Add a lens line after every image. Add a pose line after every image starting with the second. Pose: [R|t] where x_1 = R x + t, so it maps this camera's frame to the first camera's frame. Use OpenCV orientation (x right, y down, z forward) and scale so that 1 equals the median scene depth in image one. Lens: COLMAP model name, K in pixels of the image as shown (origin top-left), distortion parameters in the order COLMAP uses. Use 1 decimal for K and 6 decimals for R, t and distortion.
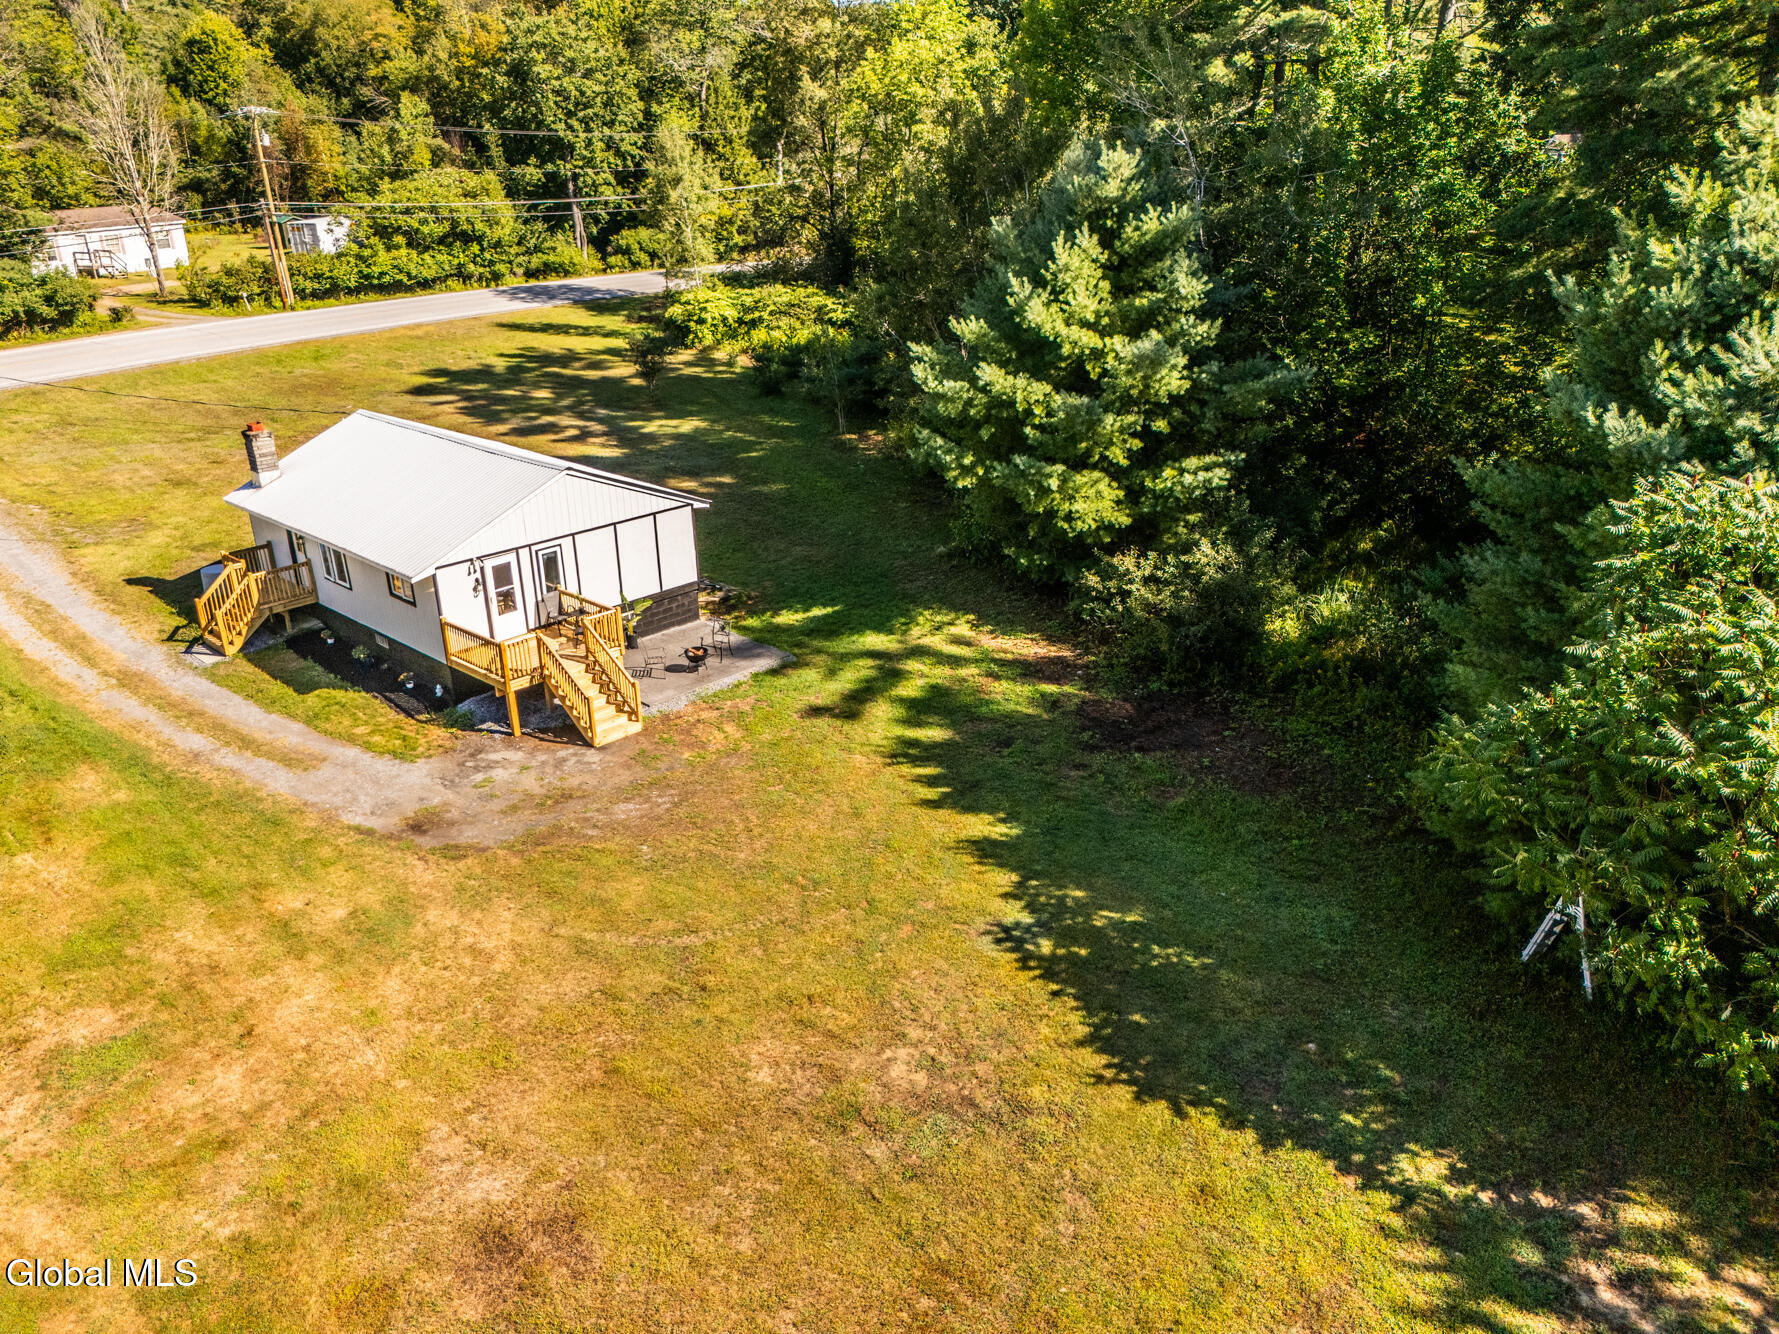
lens RADIAL K [[1324.4, 0, 916.4], [0, 1324.4, 662.8], [0, 0, 1]] dist [0.043069, -0.038773]
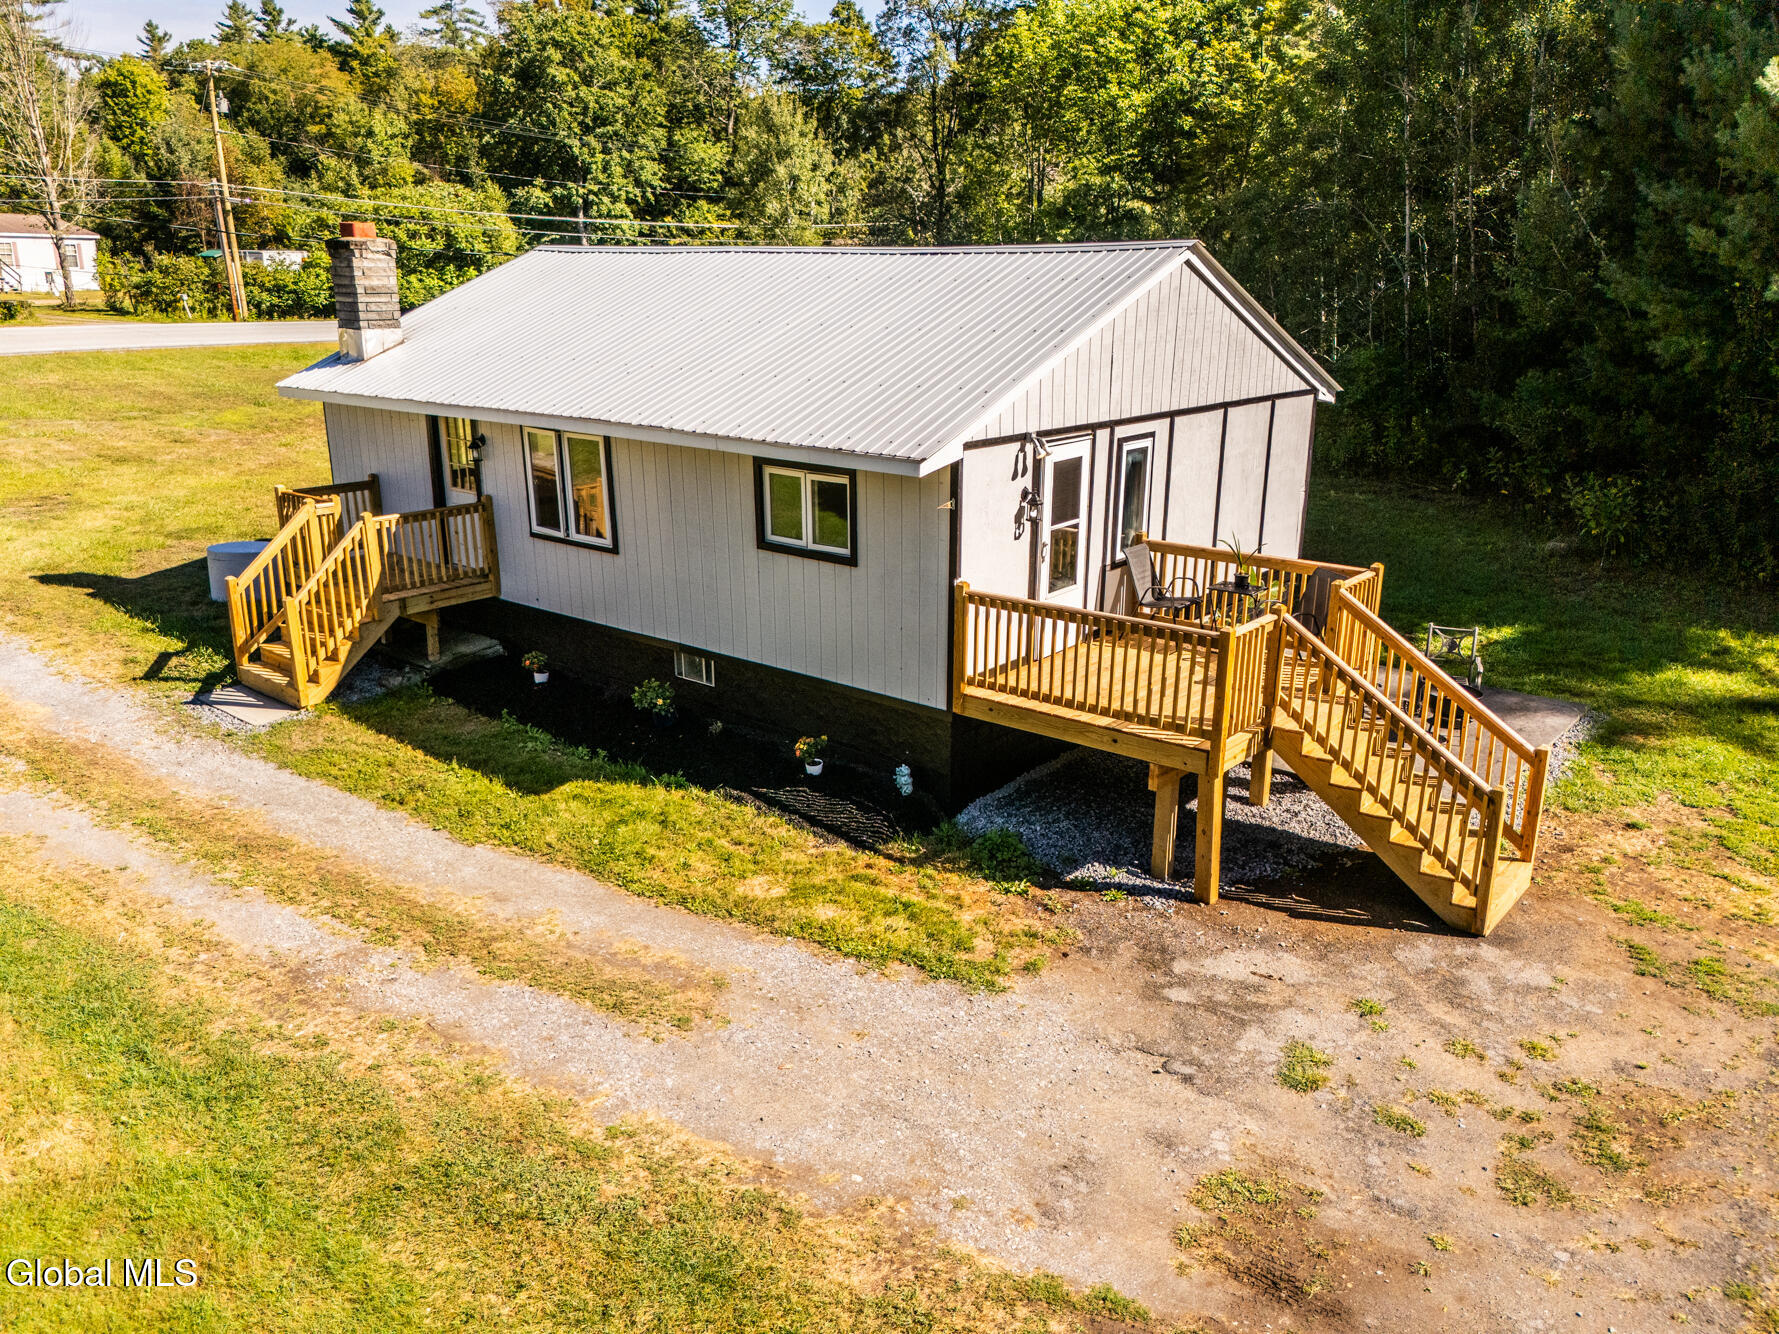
lens RADIAL K [[1324.4, 0, 916.4], [0, 1324.4, 662.8], [0, 0, 1]] dist [0.043069, -0.038773]
pose [[0.996872, 0.004189, 0.078918, -0.349188], [0.003881, 0.994794, -0.101833, 0.023198], [-0.078934, 0.101821, 0.991666, 0.556206]]
